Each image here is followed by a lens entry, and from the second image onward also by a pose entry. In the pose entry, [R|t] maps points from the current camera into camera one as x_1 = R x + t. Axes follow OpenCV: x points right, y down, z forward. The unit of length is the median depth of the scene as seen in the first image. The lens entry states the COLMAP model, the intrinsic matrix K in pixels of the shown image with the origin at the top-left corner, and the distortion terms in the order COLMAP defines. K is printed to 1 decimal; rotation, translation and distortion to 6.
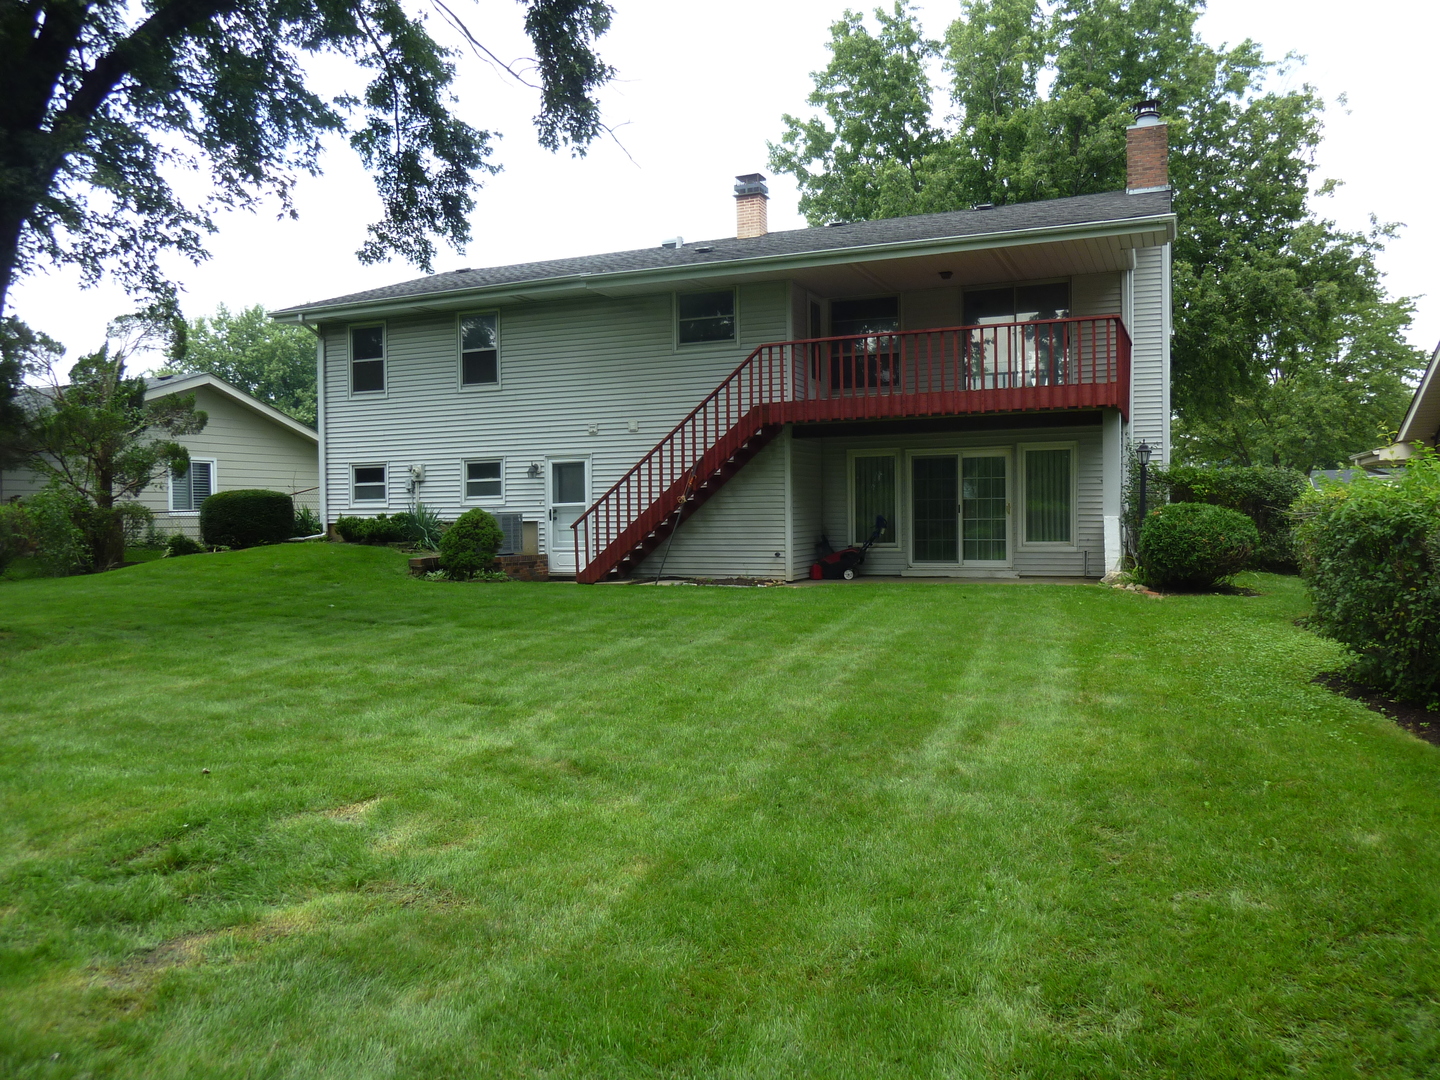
lens RADIAL K [[1067.4, 0, 720.0], [0, 1067.4, 540.0], [0, 0, 1]] dist [-0.071298, -0.002300]
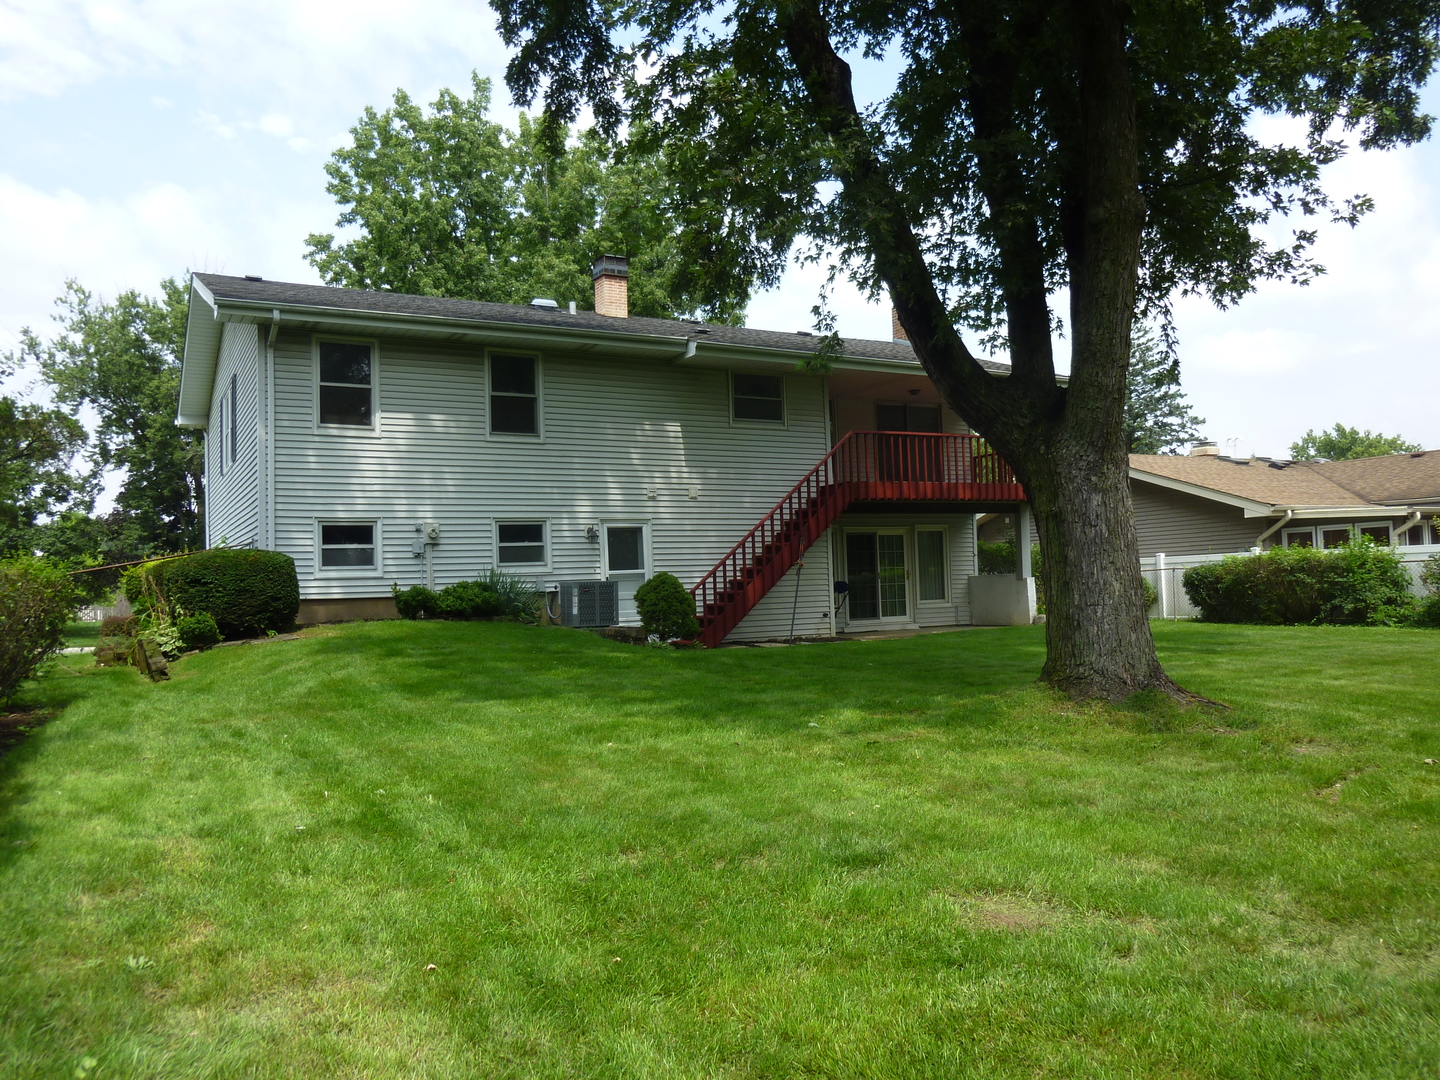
lens RADIAL K [[1067.4, 0, 720.0], [0, 1067.4, 540.0], [0, 0, 1]] dist [-0.071298, -0.002300]
pose [[0.643332, 0.025575, 0.765160, -0.802198], [0.039564, 0.996996, -0.066589, 0.004254], [-0.764564, 0.073112, 0.640388, 0.331299]]
